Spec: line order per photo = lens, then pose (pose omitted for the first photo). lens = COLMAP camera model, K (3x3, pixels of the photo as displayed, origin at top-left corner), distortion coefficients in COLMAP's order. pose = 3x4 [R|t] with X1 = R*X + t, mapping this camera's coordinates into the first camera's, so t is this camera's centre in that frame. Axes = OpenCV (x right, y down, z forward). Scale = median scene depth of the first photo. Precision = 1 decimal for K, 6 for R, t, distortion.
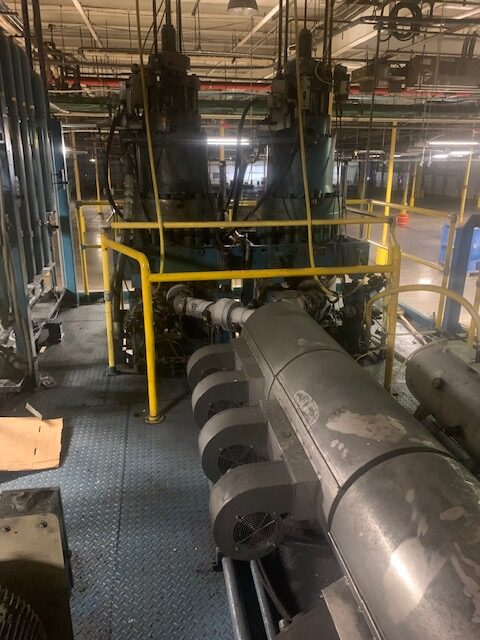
lens RADIAL K [[492.2, 0, 240.0], [0, 492.2, 320.0], [0, 0, 1]] dist [0.001833, -0.007052]
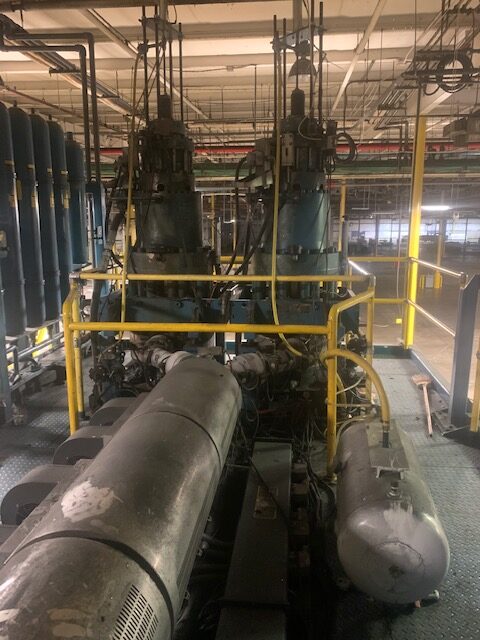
lens RADIAL K [[488.2, 0, 238.9], [0, 488.2, 308.0], [0, 0, 1]] dist [0.040175, -0.033648]
pose [[0.961828, 0.044185, -0.270063, 0.310907], [-0.079922, 0.989209, -0.122795, -0.017091], [0.261723, 0.139691, 0.954980, 0.074449]]
